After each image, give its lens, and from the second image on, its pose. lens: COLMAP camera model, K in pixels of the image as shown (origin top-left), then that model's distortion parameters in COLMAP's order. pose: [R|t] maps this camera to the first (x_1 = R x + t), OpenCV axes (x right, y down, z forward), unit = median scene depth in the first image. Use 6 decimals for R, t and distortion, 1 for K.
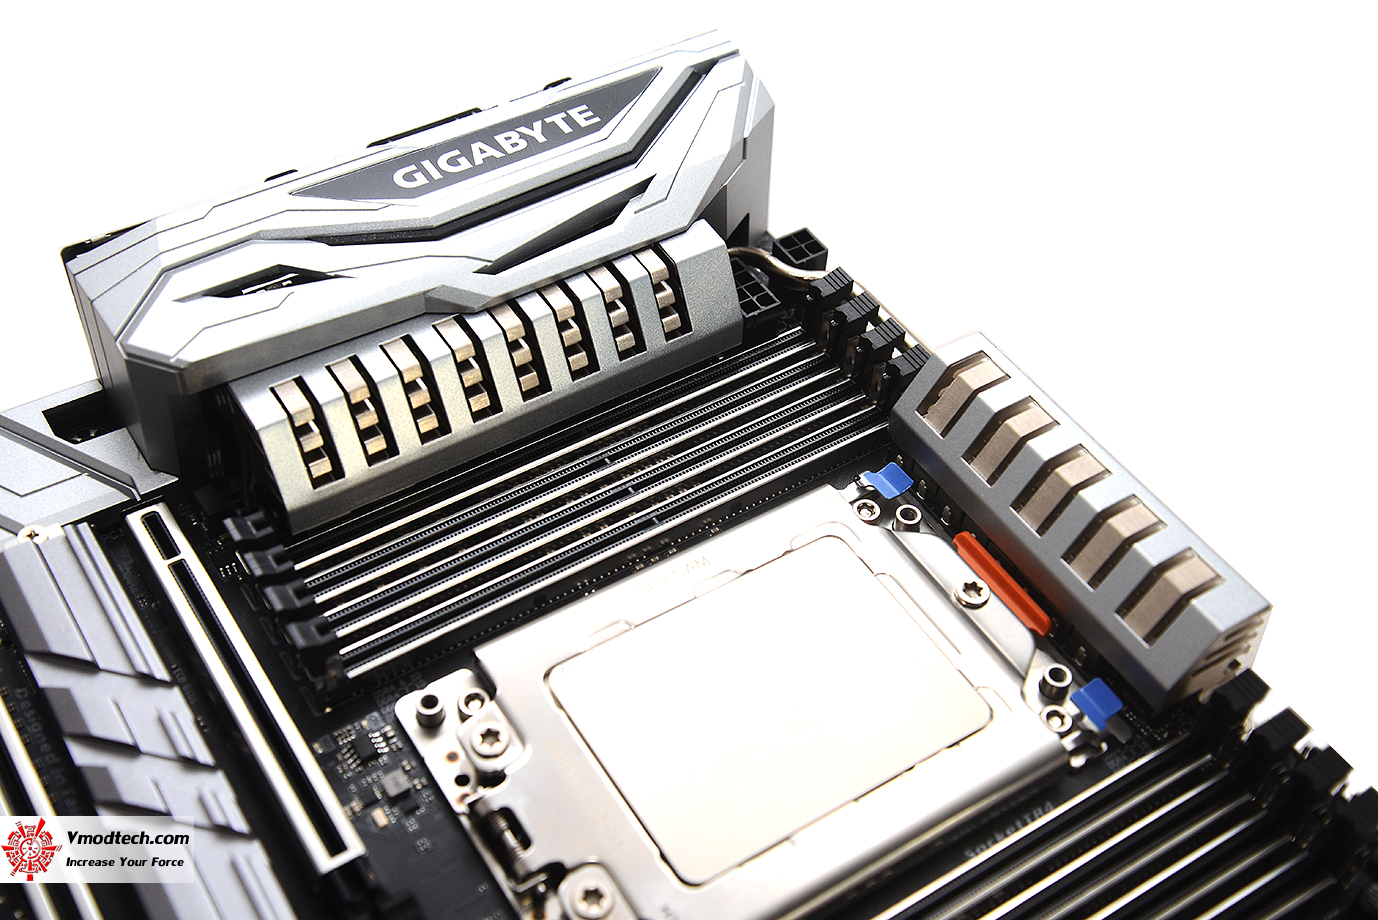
lens RADIAL K [[1715.9, 0, 674.3], [0, 1715.9, 442.3], [0, 0, 1]] dist [0.143711, 0.000000]
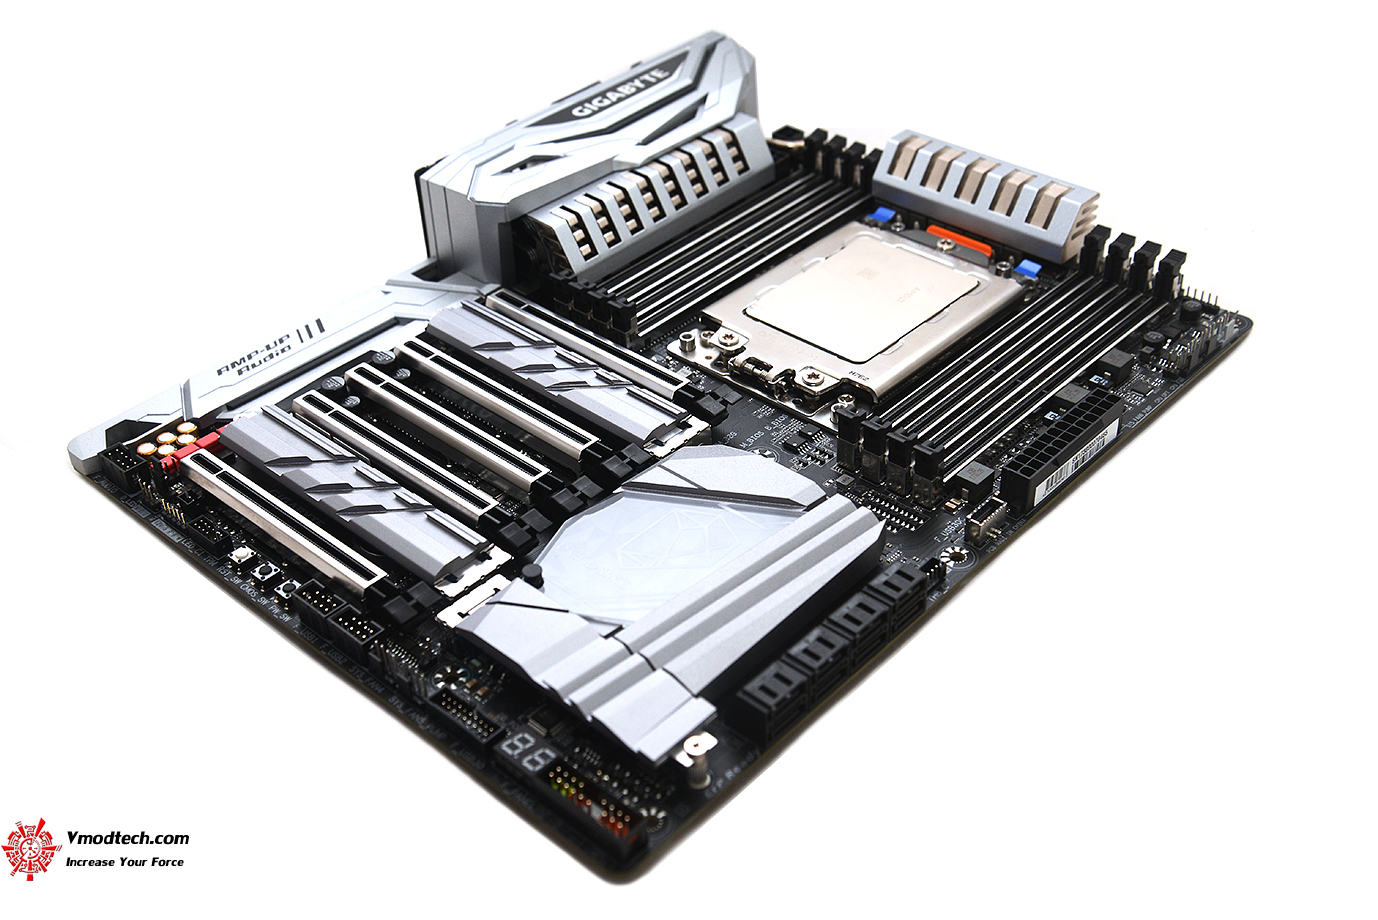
lens RADIAL K [[1542.5, 0, 679.4], [0, 1542.5, 457.1], [0, 0, 1]] dist [0.091834, 0.000000]
pose [[0.965400, -0.217711, 0.143541, -0.361337], [0.240316, 0.956469, -0.165574, 0.474241], [-0.101245, 0.194341, 0.975695, -0.496871]]
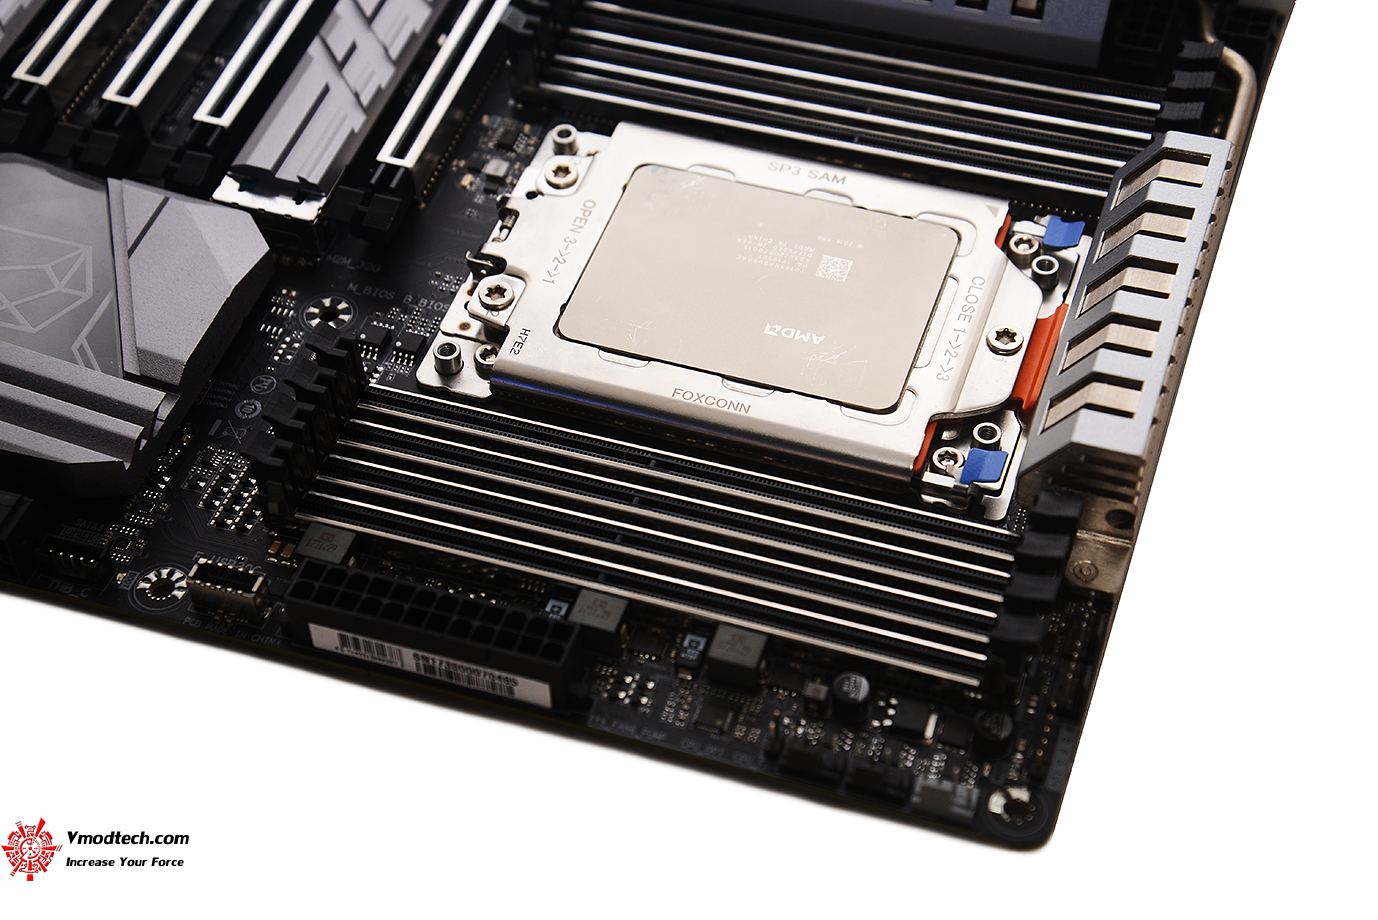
lens RADIAL K [[2360.3, 0, 681.9], [0, 2360.3, 461.1], [0, 0, 1]] dist [0.323779, 0.000000]
pose [[0.621142, 0.548674, -0.559589, 0.791217], [-0.536503, 0.818189, 0.206714, -0.033898], [0.571269, 0.171822, 0.802577, -0.153900]]
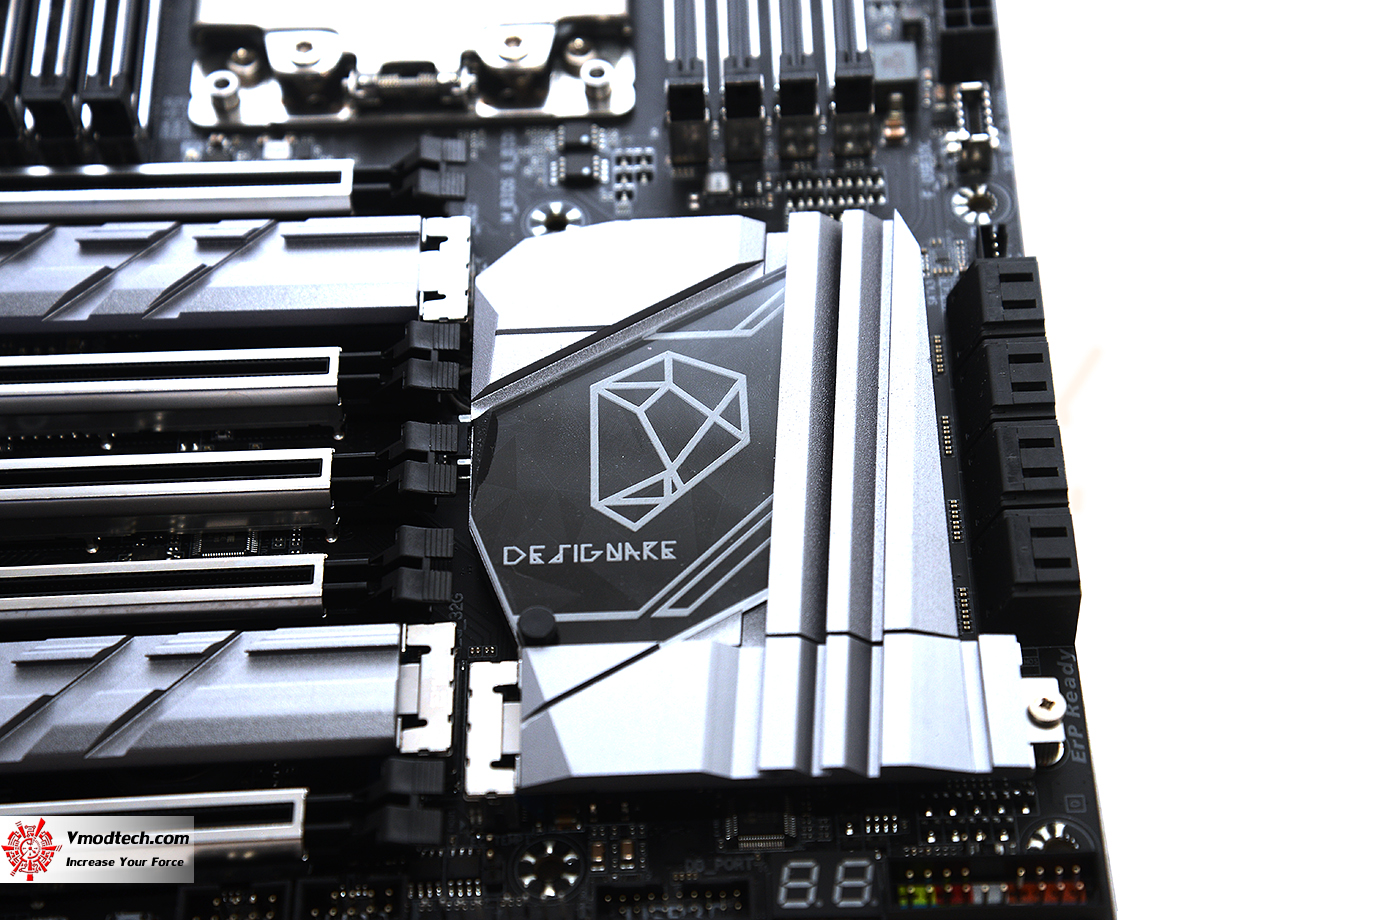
lens RADIAL K [[2661.3, 0, 679.8], [0, 2661.3, 464.4], [0, 0, 1]] dist [0.328272, 0.000000]
pose [[0.520471, -0.719444, 0.459902, -0.738357], [0.672489, 0.677273, 0.298430, 0.015330], [-0.526183, 0.153954, 0.836319, -0.293255]]
